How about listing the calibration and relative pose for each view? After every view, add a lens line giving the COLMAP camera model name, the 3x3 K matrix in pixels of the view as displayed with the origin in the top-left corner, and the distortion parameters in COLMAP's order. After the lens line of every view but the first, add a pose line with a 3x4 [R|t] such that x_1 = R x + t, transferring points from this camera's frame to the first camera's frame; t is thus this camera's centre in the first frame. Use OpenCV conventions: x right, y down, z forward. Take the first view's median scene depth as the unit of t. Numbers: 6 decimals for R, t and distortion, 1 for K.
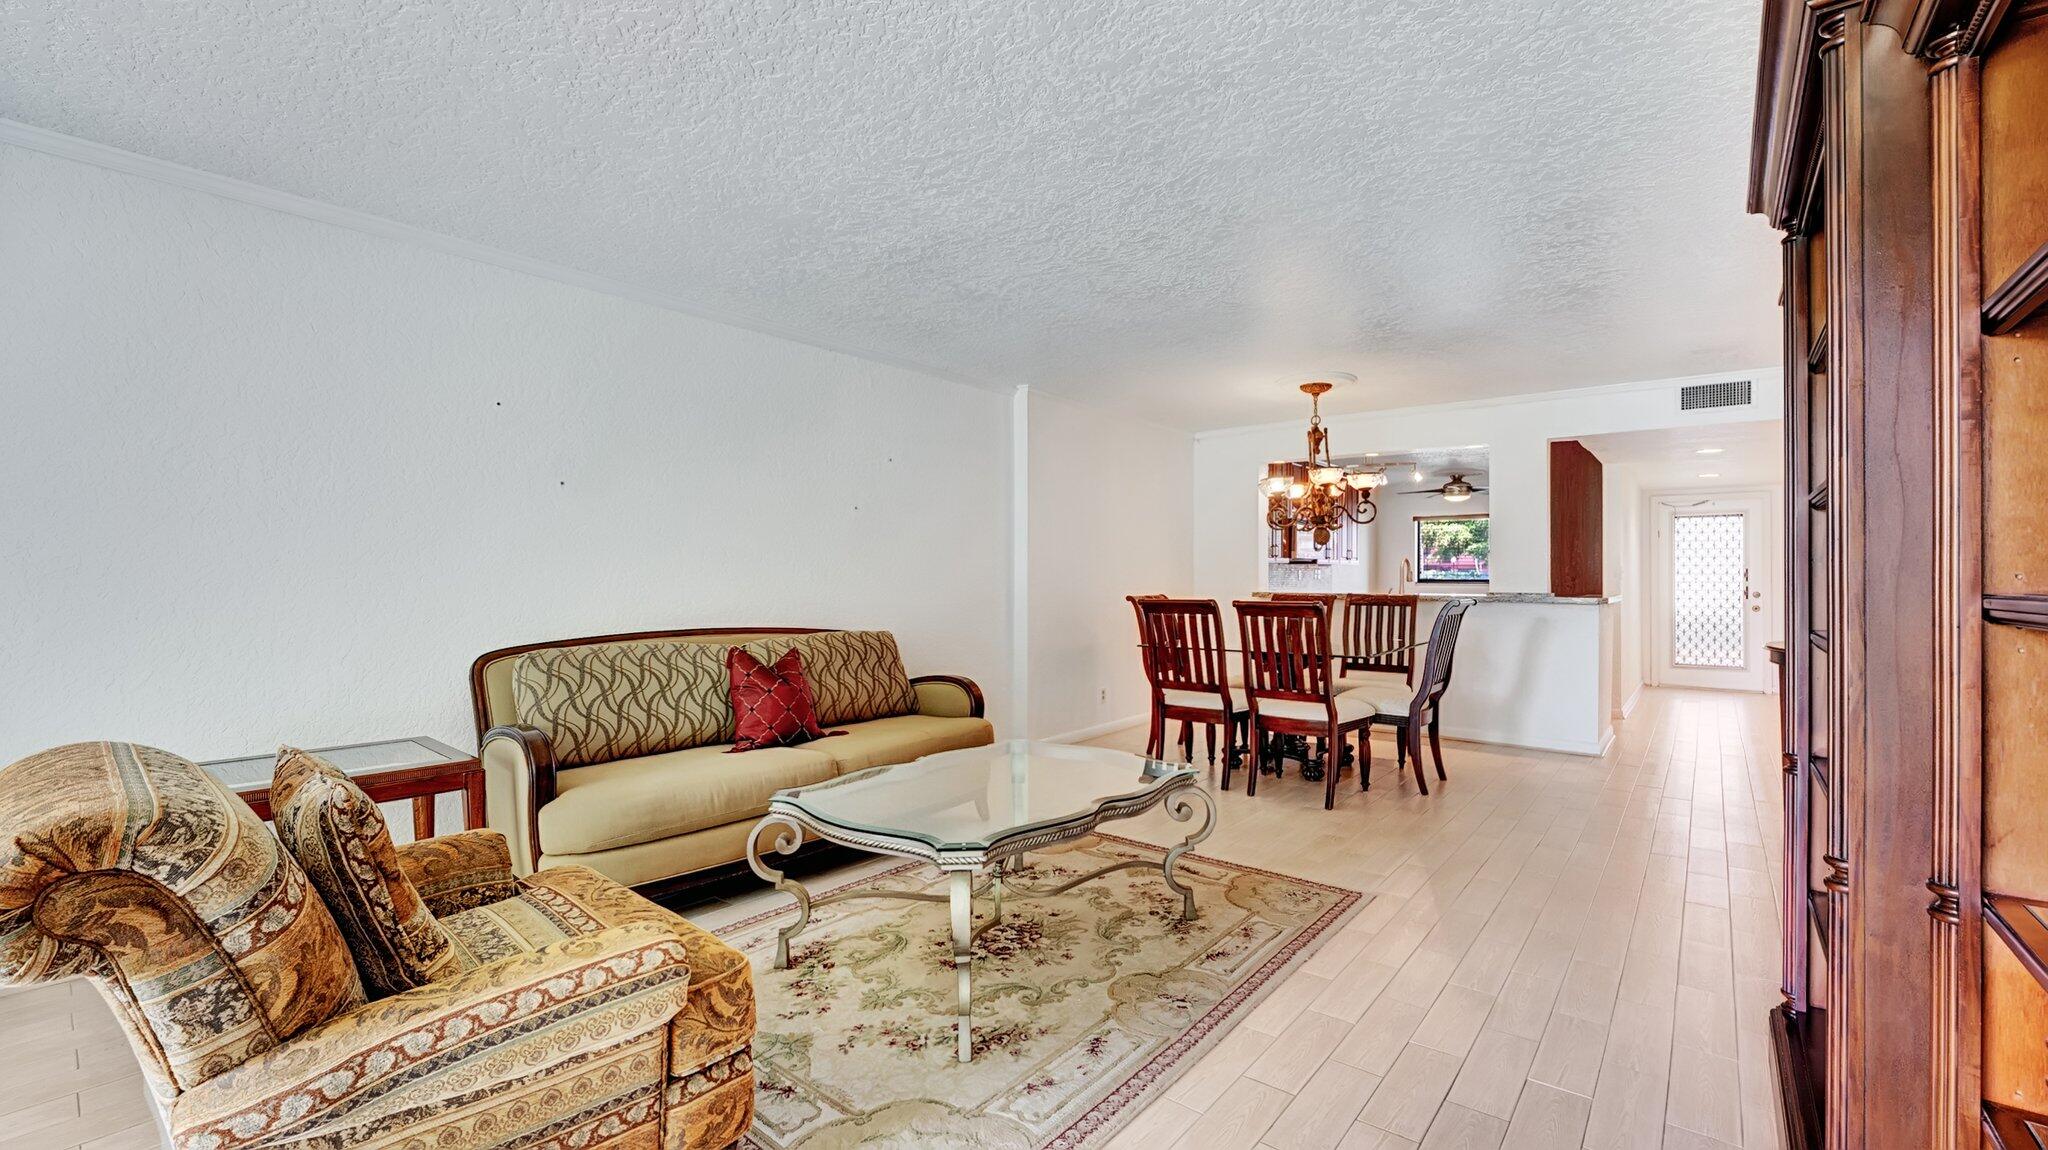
lens RADIAL K [[846.3, 0, 1010.6], [0, 846.3, 576.5], [0, 0, 1]] dist [-0.022246, -0.000021]
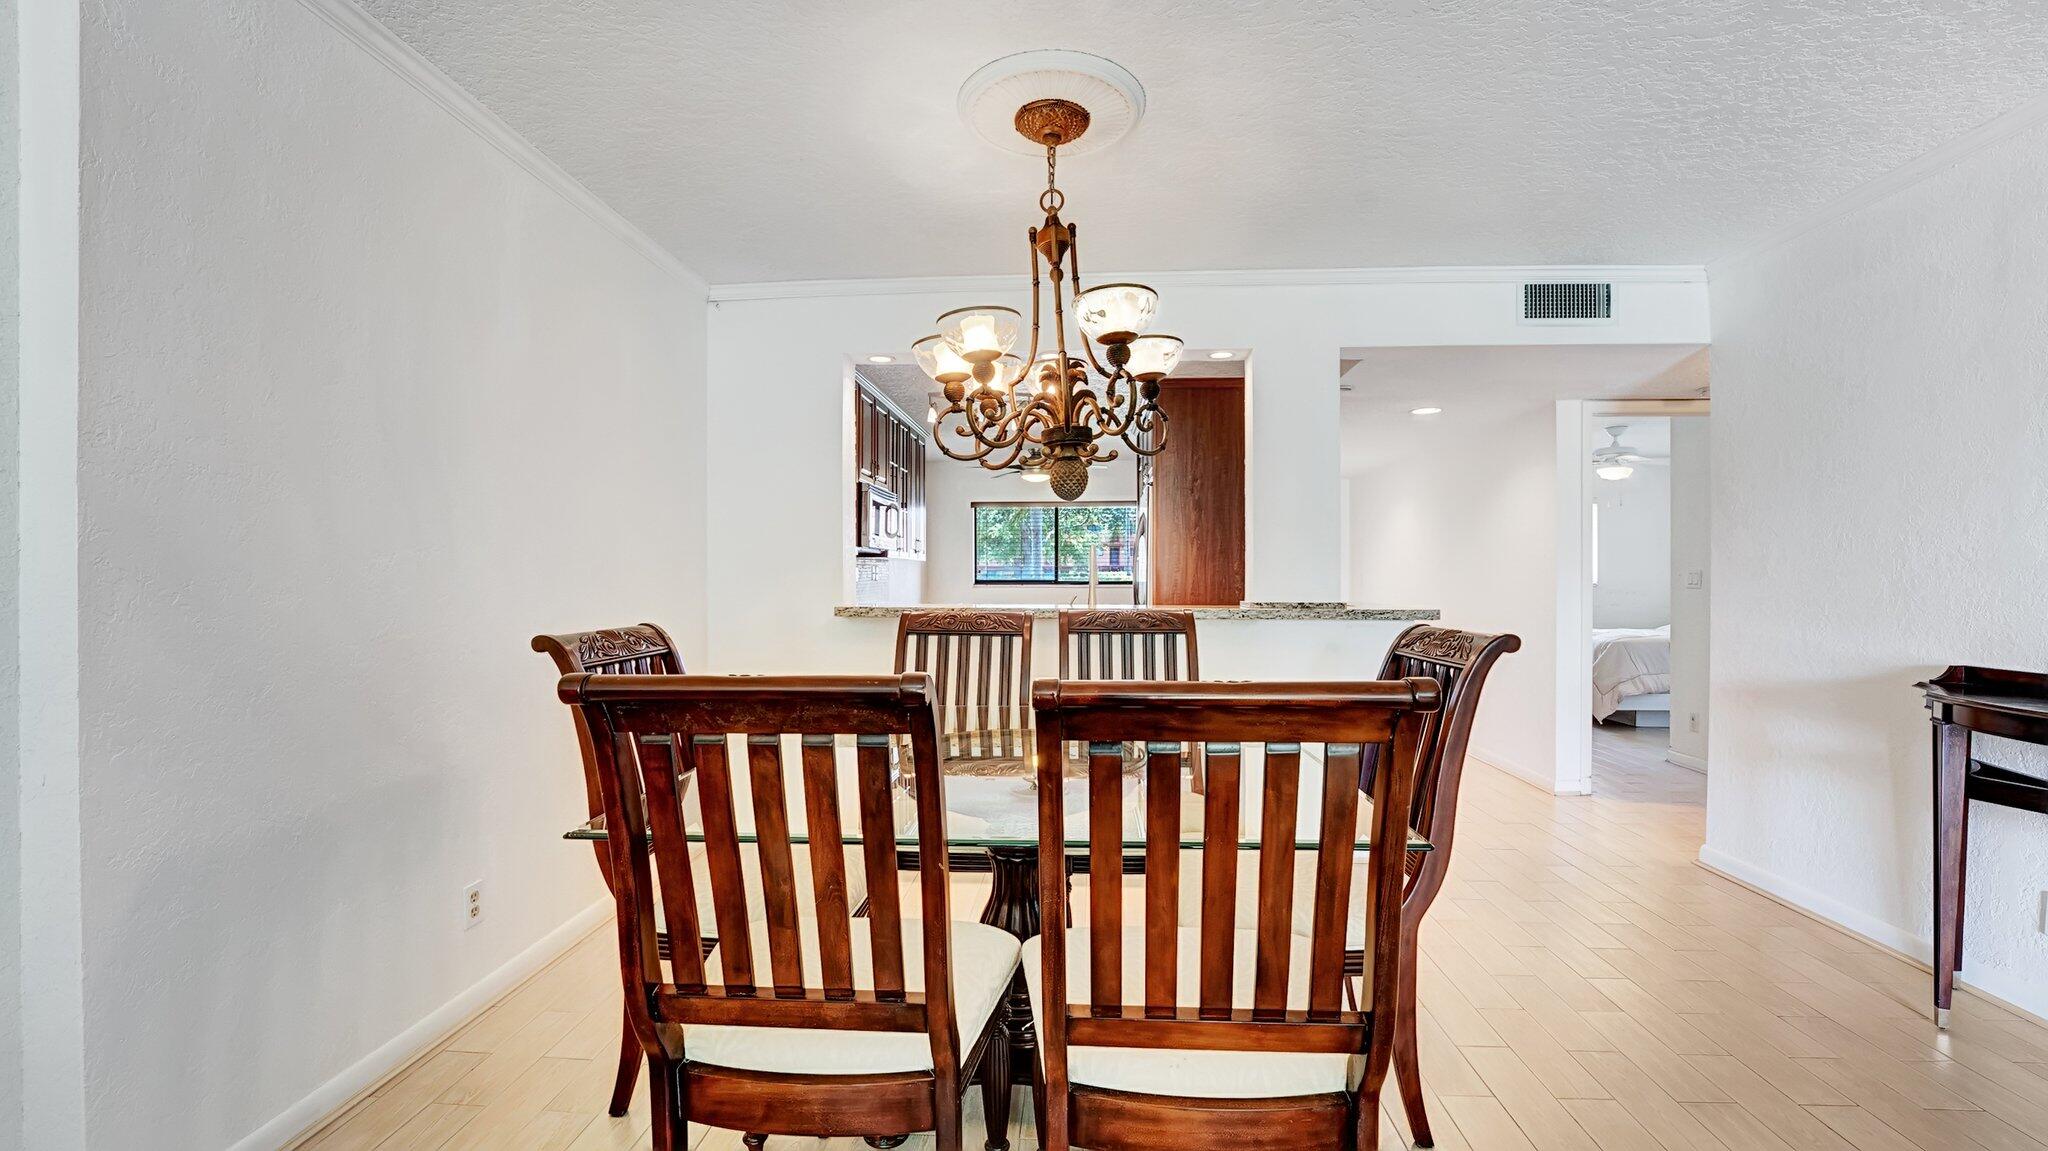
lens RADIAL K [[827.5, 0, 1034.5], [0, 827.5, 578.0], [0, 0, 1]] dist [-0.035176, 0.000026]
pose [[0.804037, -0.002231, 0.594575, 0.111065], [0.001998, 0.999997, 0.001049, 0.001939], [-0.594576, 0.000345, 0.804039, 0.676849]]
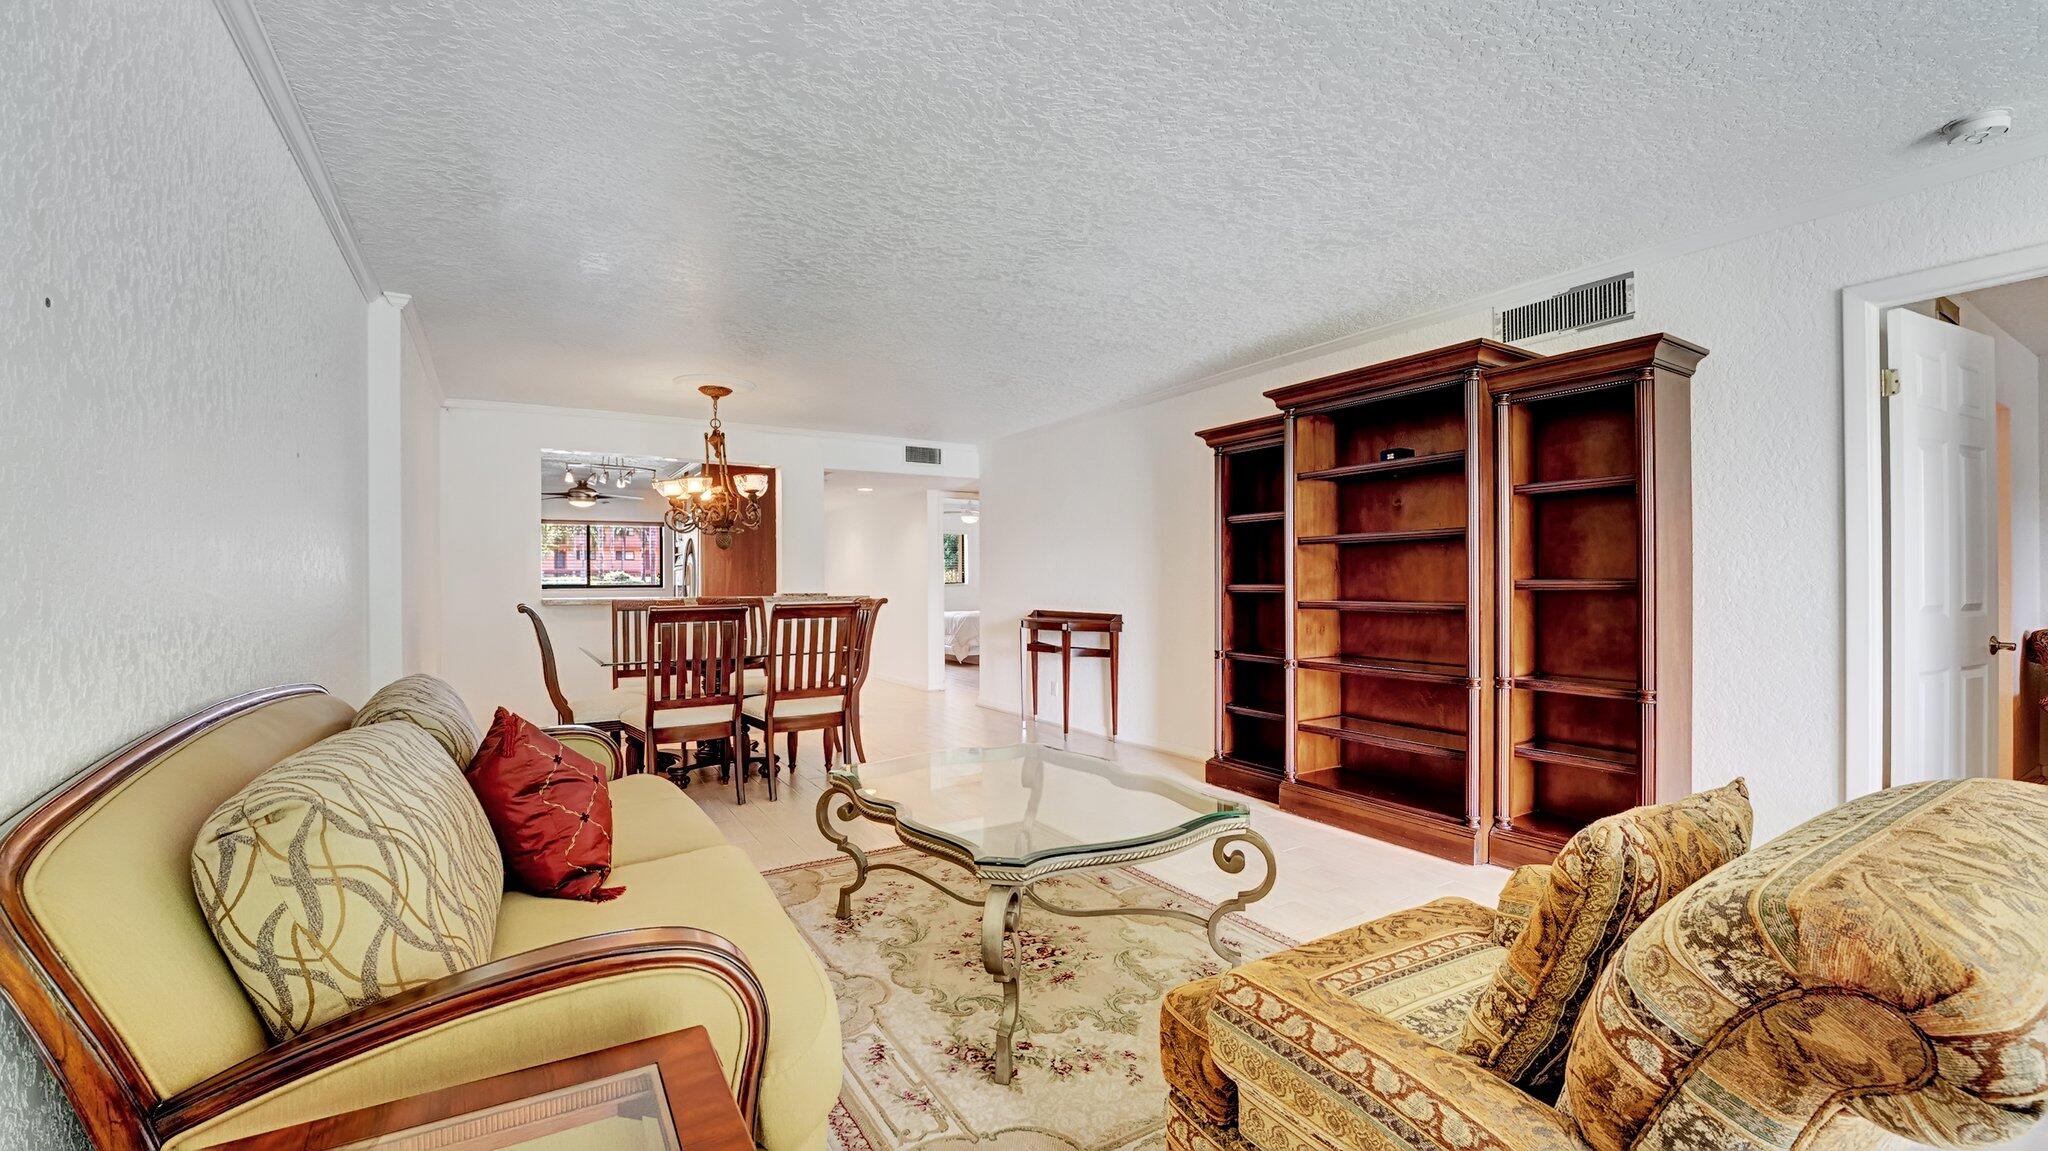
lens RADIAL K [[846.3, 0, 1010.6], [0, 846.3, 577.0], [0, 0, 1]] dist [-0.022246, -0.000021]
pose [[0.322251, -0.000623, 0.946654, -0.471877], [0.007488, 0.999970, -0.001891, 0.001161], [-0.946625, 0.007698, 0.322246, 0.348948]]
